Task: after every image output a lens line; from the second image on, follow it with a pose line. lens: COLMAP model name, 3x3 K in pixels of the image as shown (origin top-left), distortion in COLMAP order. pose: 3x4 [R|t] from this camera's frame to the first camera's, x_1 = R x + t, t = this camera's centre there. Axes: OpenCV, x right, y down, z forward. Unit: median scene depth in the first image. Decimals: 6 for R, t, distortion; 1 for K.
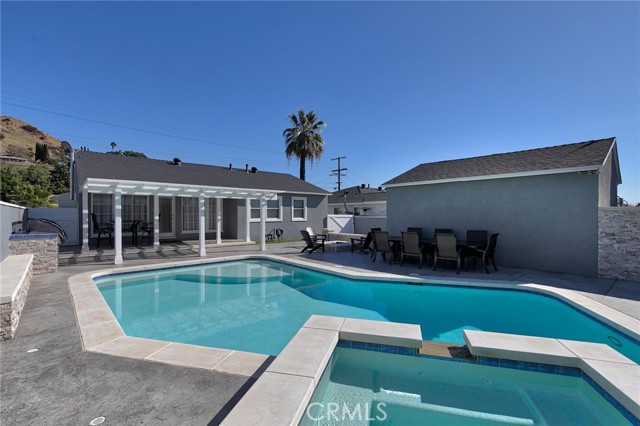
lens RADIAL K [[294.9, 0, 322.5], [0, 294.9, 213.4], [0, 0, 1]] dist [0.007992, -0.002016]
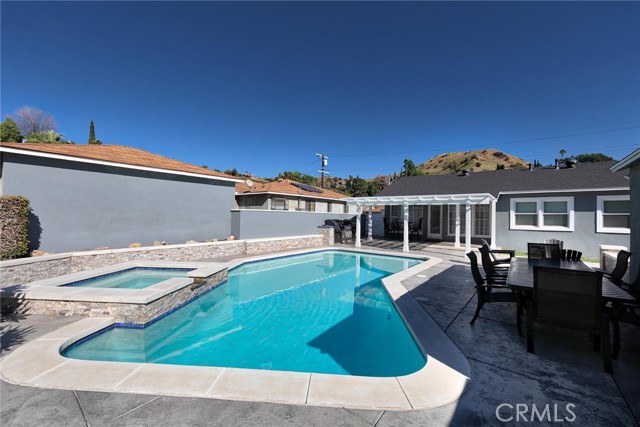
lens RADIAL K [[265.0, 0, 319.0], [0, 265.0, 216.1], [0, 0, 1]] dist [0.003046, 0.000031]
pose [[0.178480, 0.002166, -0.983941, 0.528906], [-0.015367, 0.999882, -0.000586, -0.000991], [0.983823, 0.015225, 0.178493, 0.349389]]
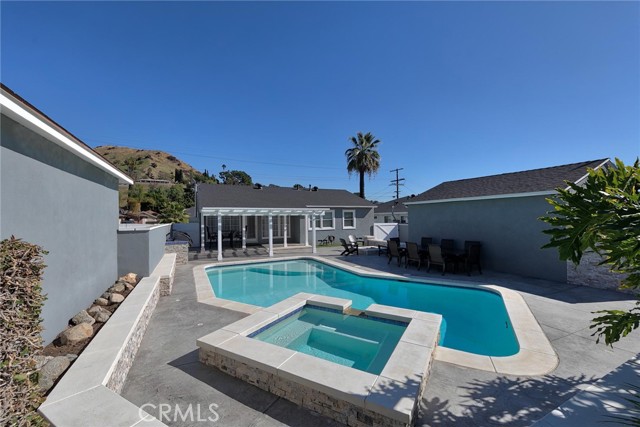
lens RADIAL K [[264.5, 0, 323.7], [0, 264.5, 215.4], [0, 0, 1]] dist [0.003438, -0.000591]
pose [[0.966800, -0.014235, -0.255137, 0.145199], [0.012579, 0.999888, -0.008122, -0.033993], [0.255224, 0.004643, 0.966871, -0.157138]]
